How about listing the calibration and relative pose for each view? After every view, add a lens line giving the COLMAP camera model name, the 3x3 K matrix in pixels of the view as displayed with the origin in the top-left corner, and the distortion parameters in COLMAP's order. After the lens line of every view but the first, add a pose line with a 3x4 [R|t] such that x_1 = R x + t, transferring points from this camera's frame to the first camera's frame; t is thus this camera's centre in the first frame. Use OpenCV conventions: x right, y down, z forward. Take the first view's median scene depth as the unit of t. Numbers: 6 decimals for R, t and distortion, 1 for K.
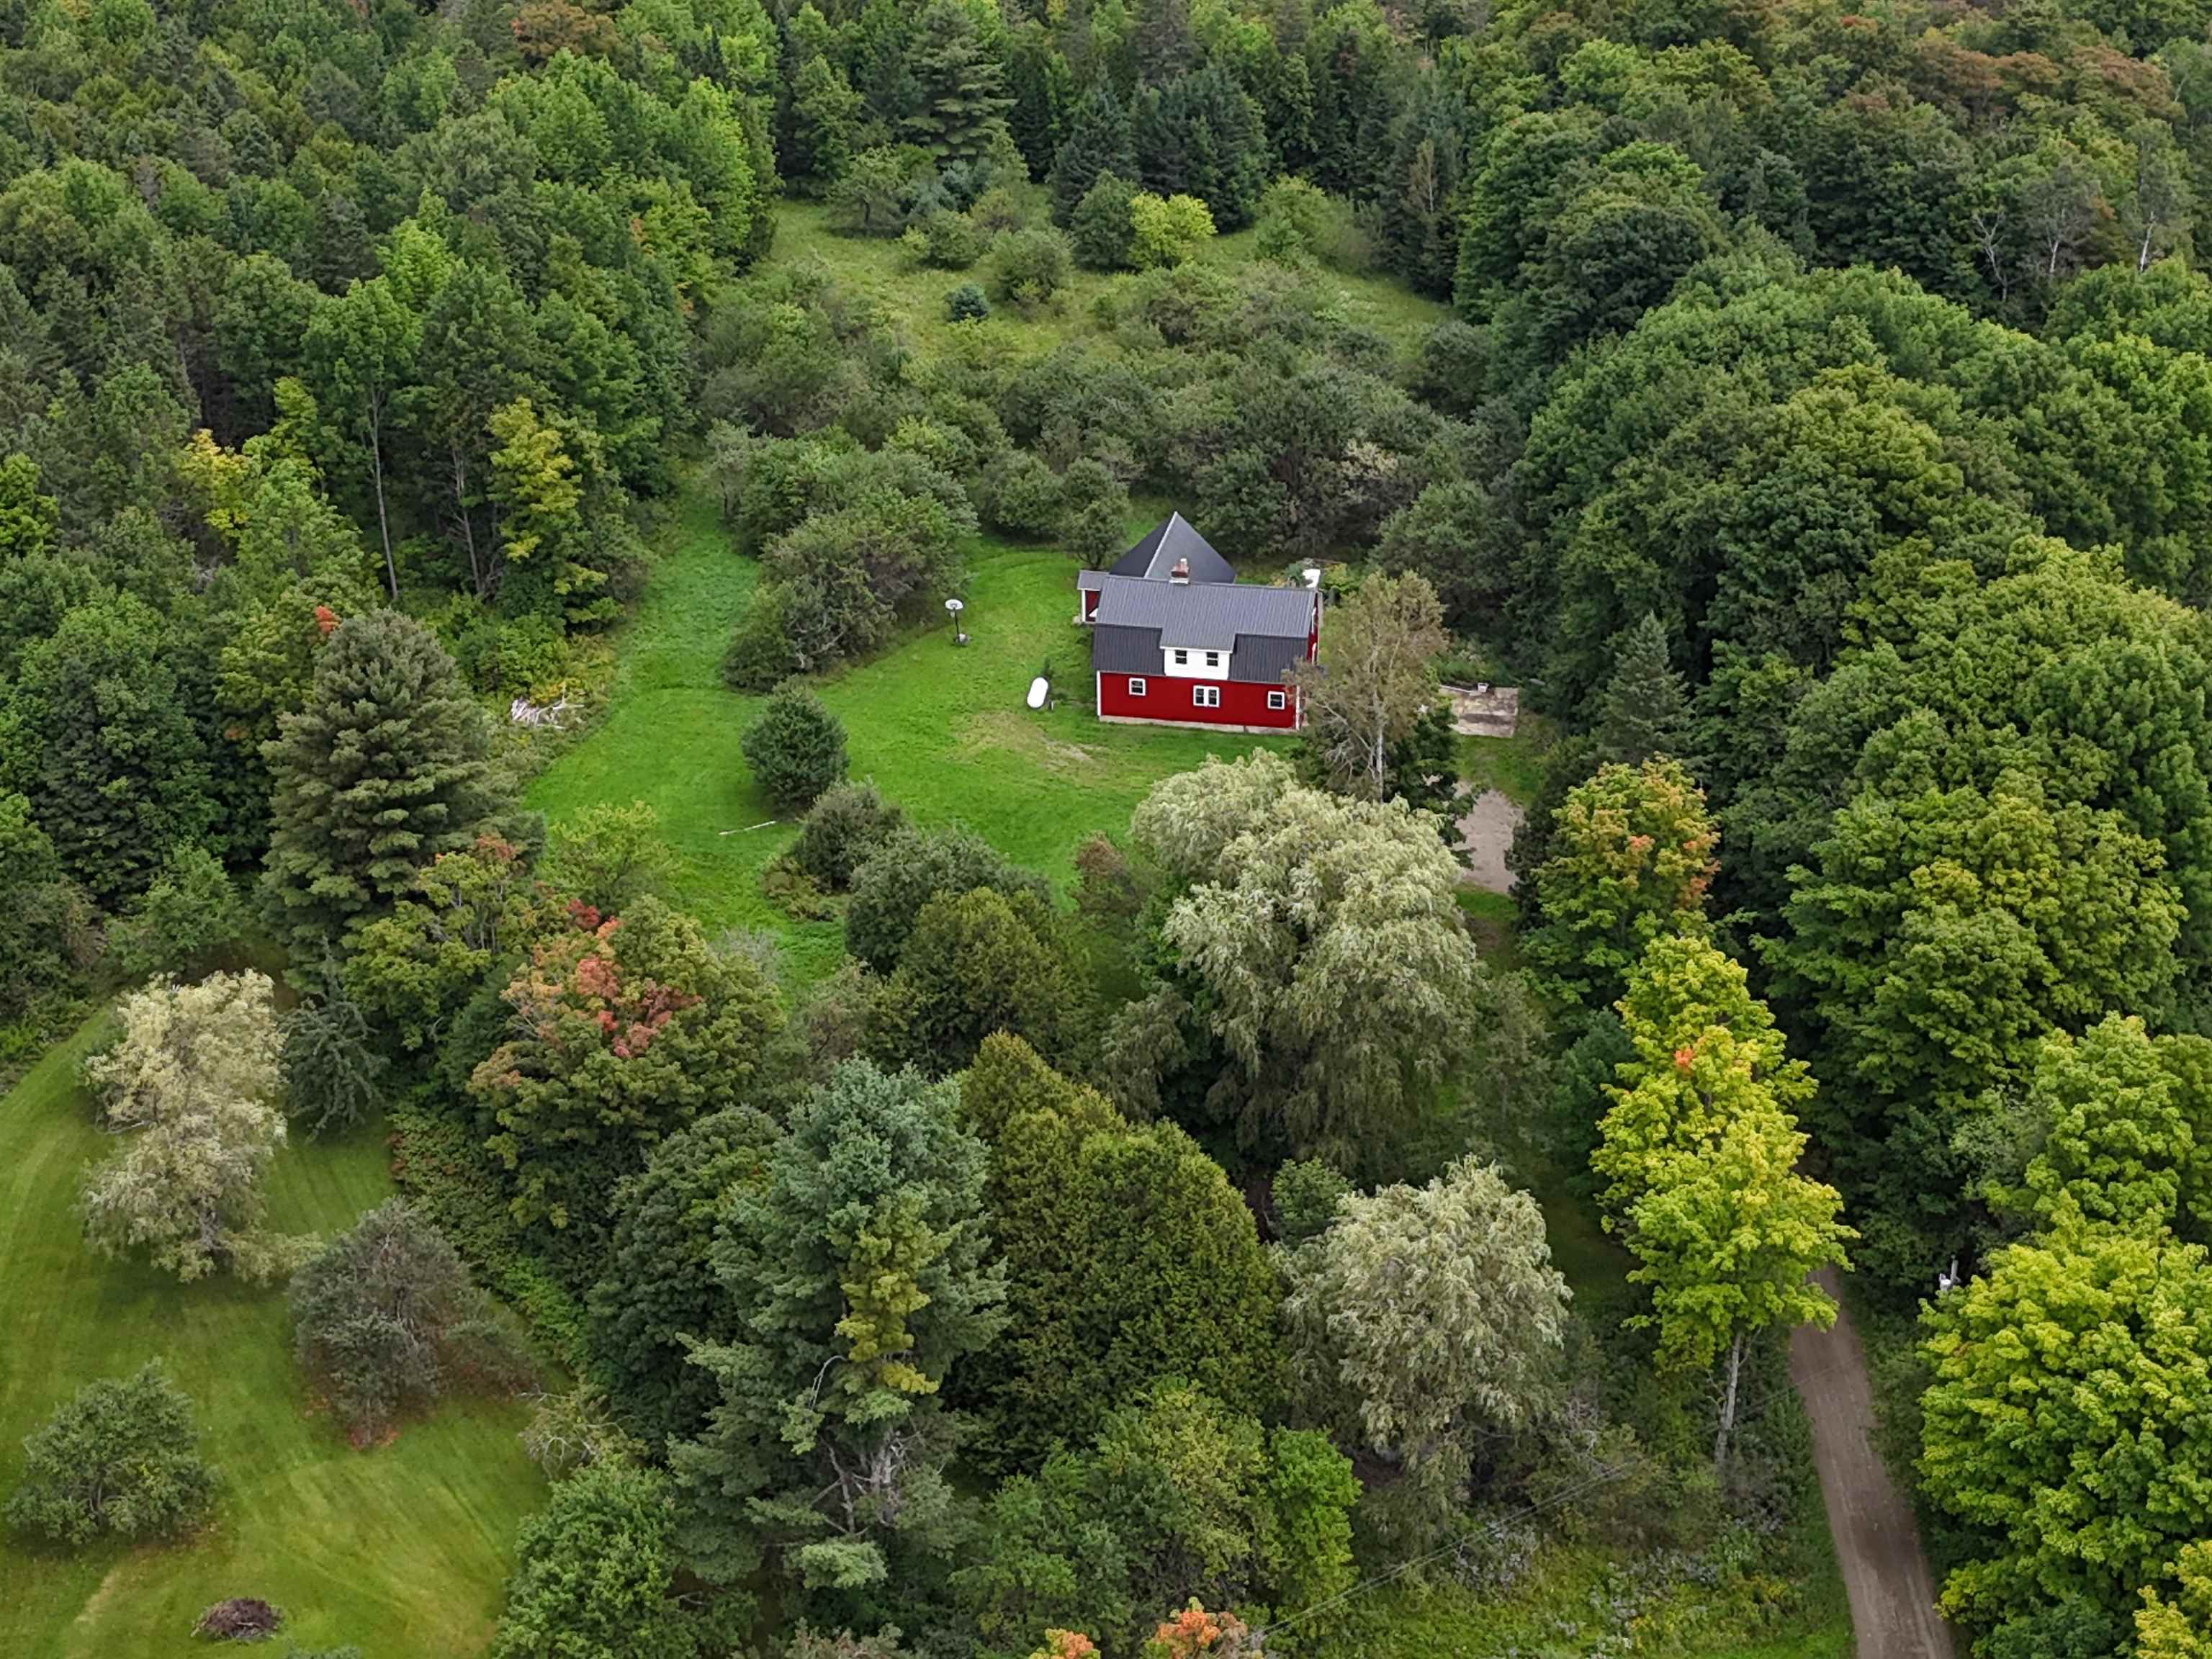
lens RADIAL K [[3237.8, 0, 1106.0], [0, 3237.8, 829.5], [0, 0, 1]] dist [0.198082, -0.662405]
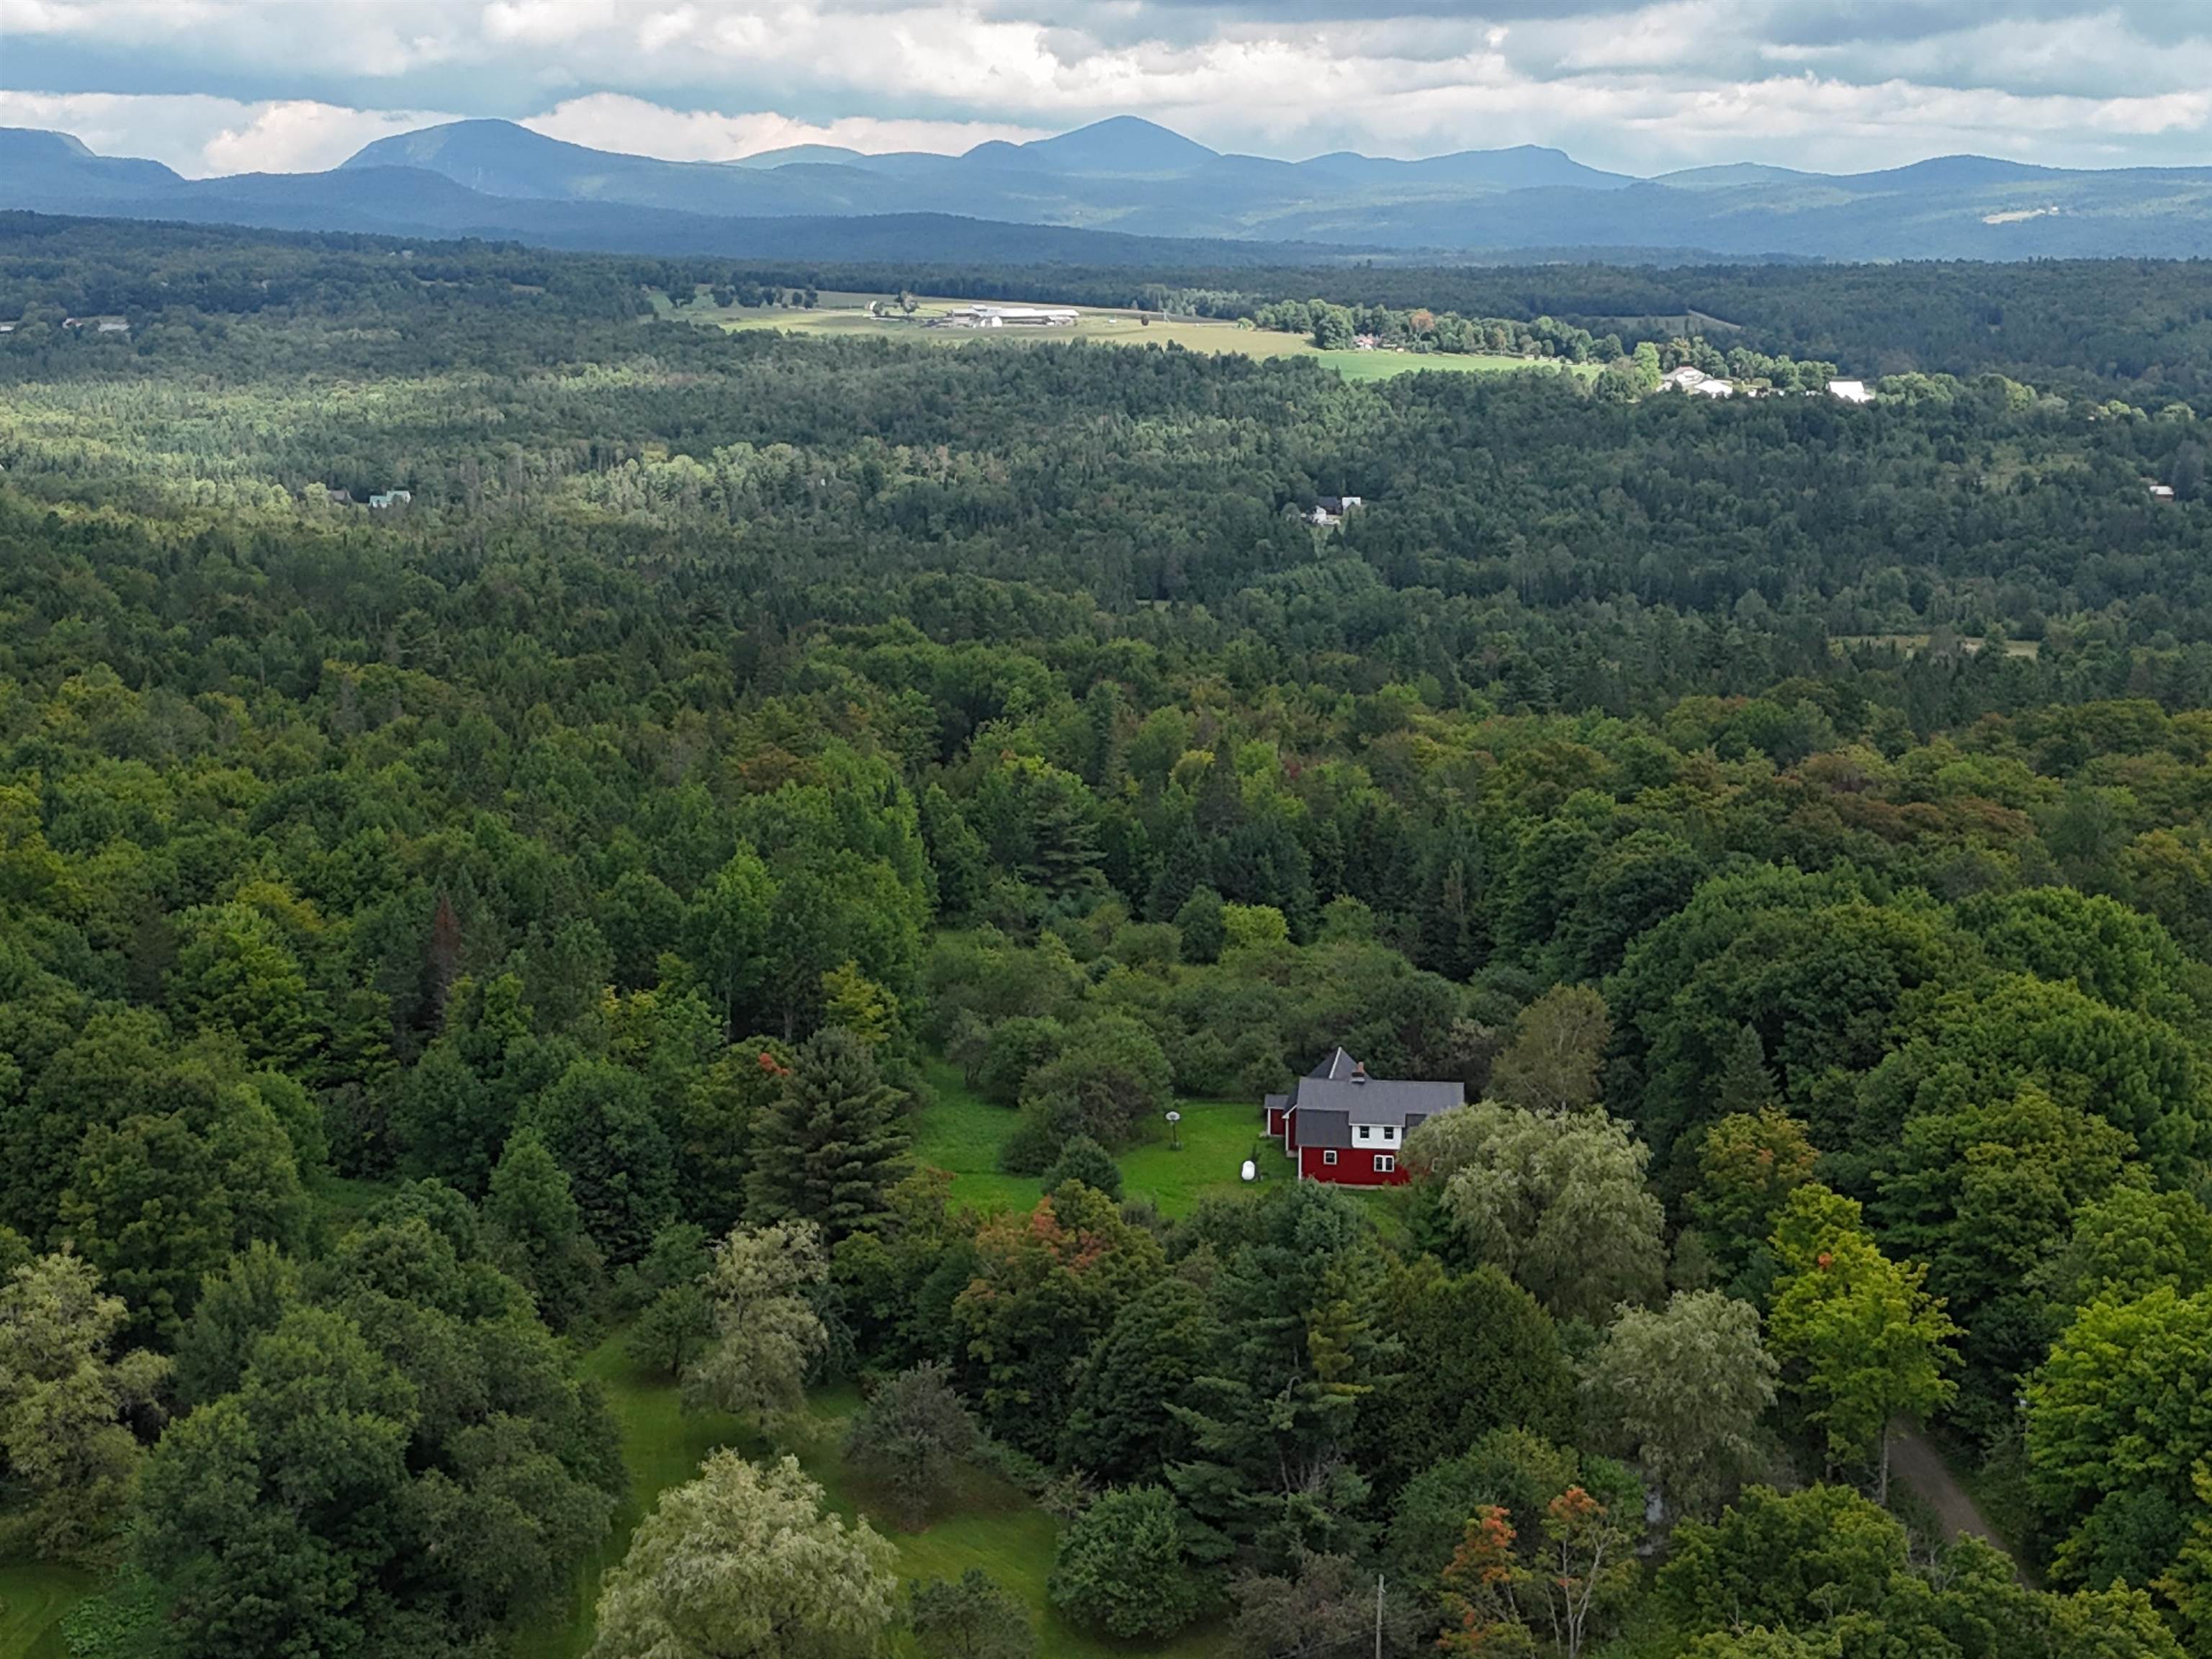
lens RADIAL K [[3237.8, 0, 1106.0], [0, 3237.8, 829.5], [0, 0, 1]] dist [0.198082, -0.662405]
pose [[0.998855, -0.001550, 0.047819, -0.166870], [0.015597, 0.955425, -0.294822, 0.249740], [-0.045231, 0.295231, 0.954355, -0.331613]]
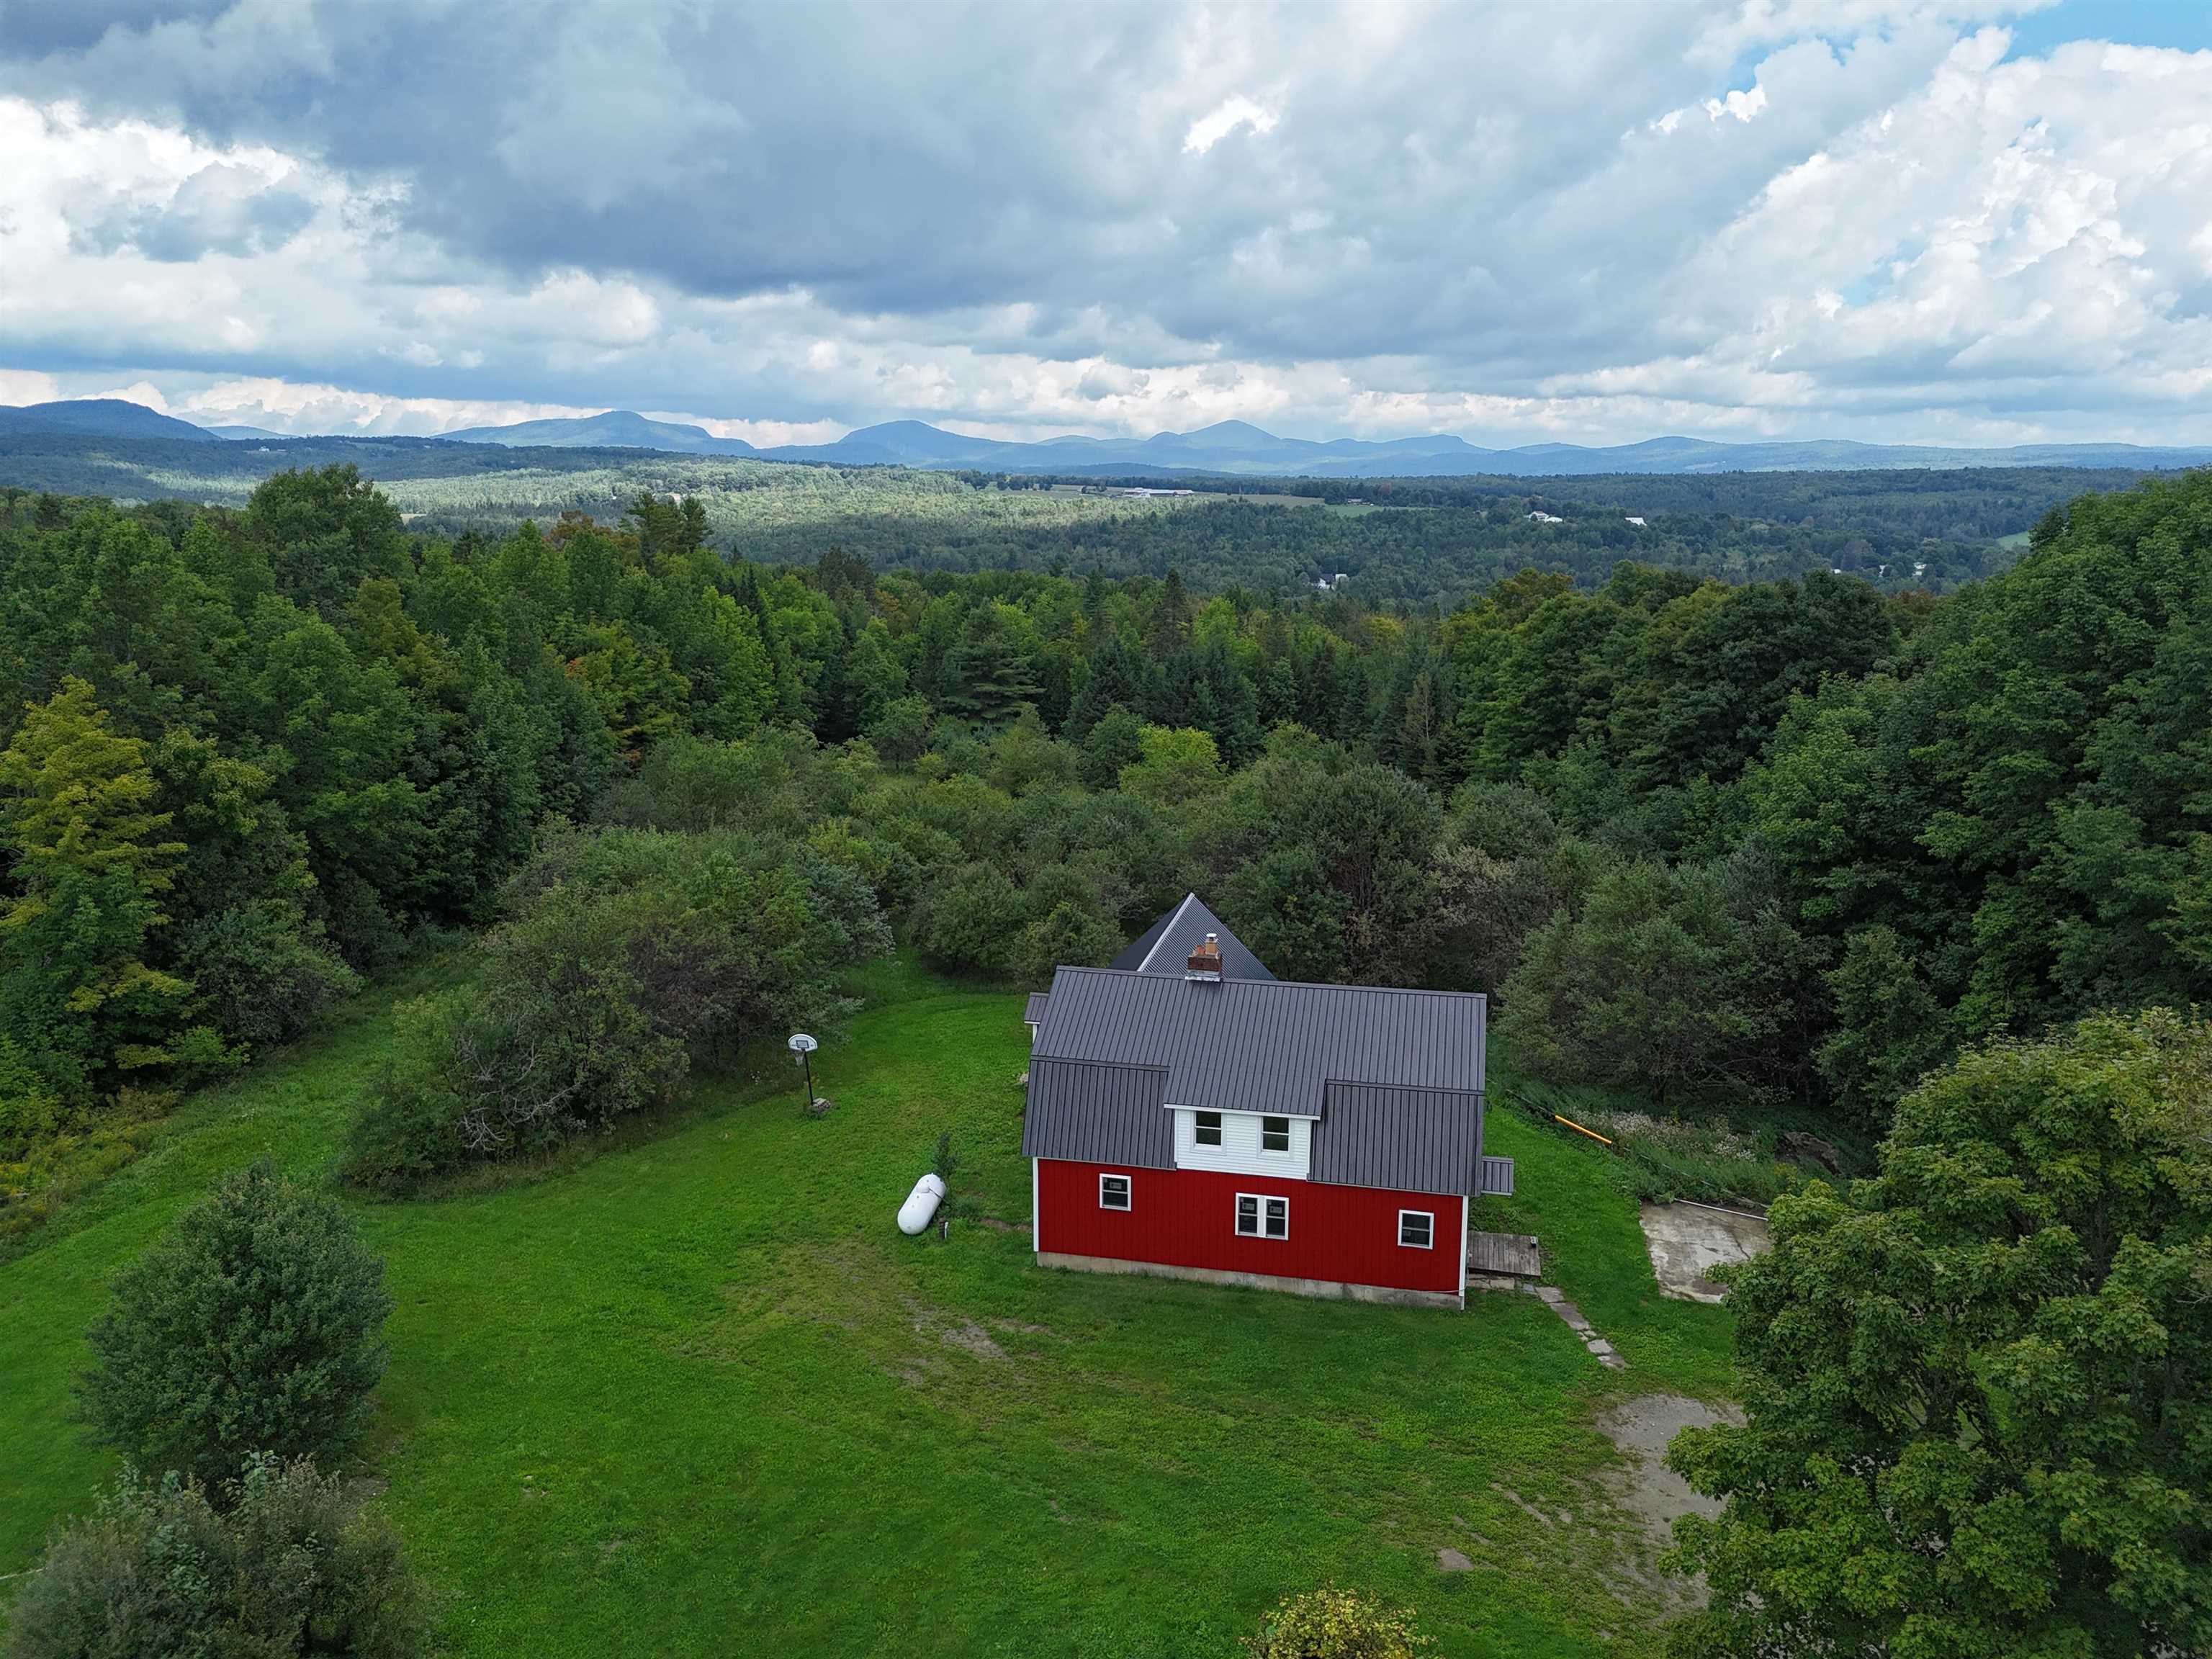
lens RADIAL K [[1621.5, 0, 1106.0], [0, 1621.5, 829.5], [0, 0, 1]] dist [0.125500, -0.224311]
pose [[0.999693, 0.013566, -0.020721, 0.014653], [-0.018647, 0.962886, -0.269263, -0.035952], [0.016300, 0.269567, 0.962844, 0.880294]]
